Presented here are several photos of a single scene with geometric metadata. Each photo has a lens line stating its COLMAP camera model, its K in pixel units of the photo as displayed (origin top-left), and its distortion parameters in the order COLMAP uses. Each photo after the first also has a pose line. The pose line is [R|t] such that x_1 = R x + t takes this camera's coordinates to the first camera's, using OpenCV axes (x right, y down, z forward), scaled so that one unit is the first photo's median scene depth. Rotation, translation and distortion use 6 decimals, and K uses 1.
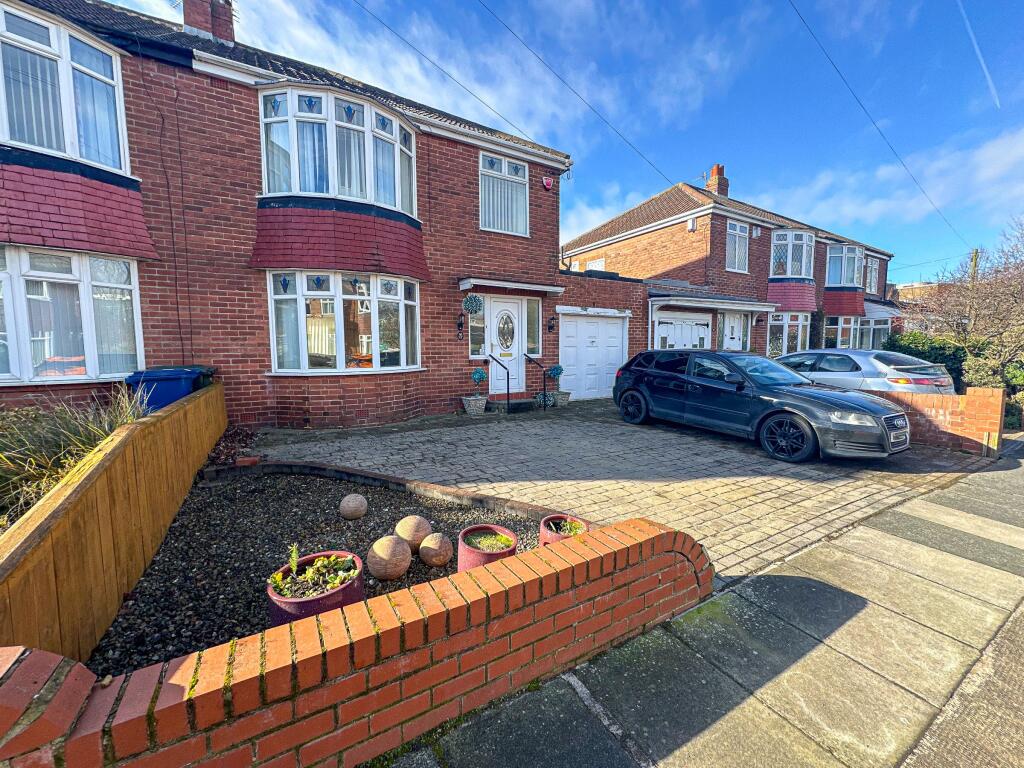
lens RADIAL K [[410.0, 0, 511.7], [0, 410.0, 381.6], [0, 0, 1]] dist [-0.004897, 0.000030]
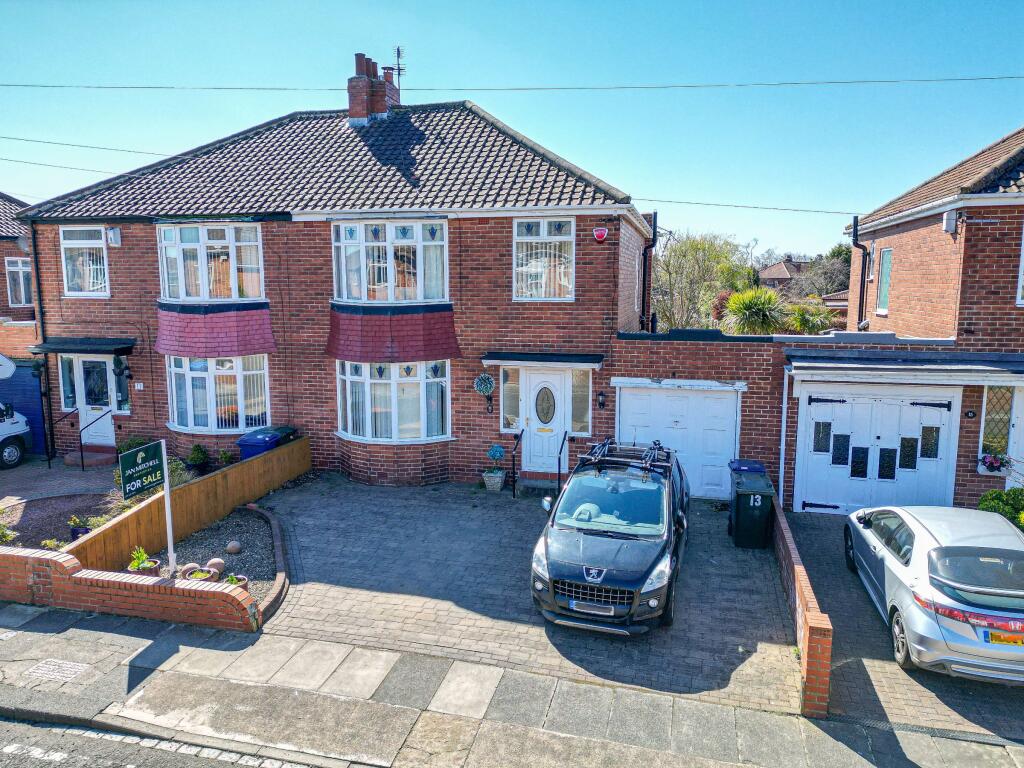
lens RADIAL K [[725.7, 0, 509.5], [0, 725.7, 383.0], [0, 0, 1]] dist [0.046805, -0.000961]
pose [[0.716770, 0.106168, -0.689180, 1.179538], [-0.060579, 0.994086, 0.090133, -0.356261], [0.694673, -0.022855, 0.718963, -0.241720]]
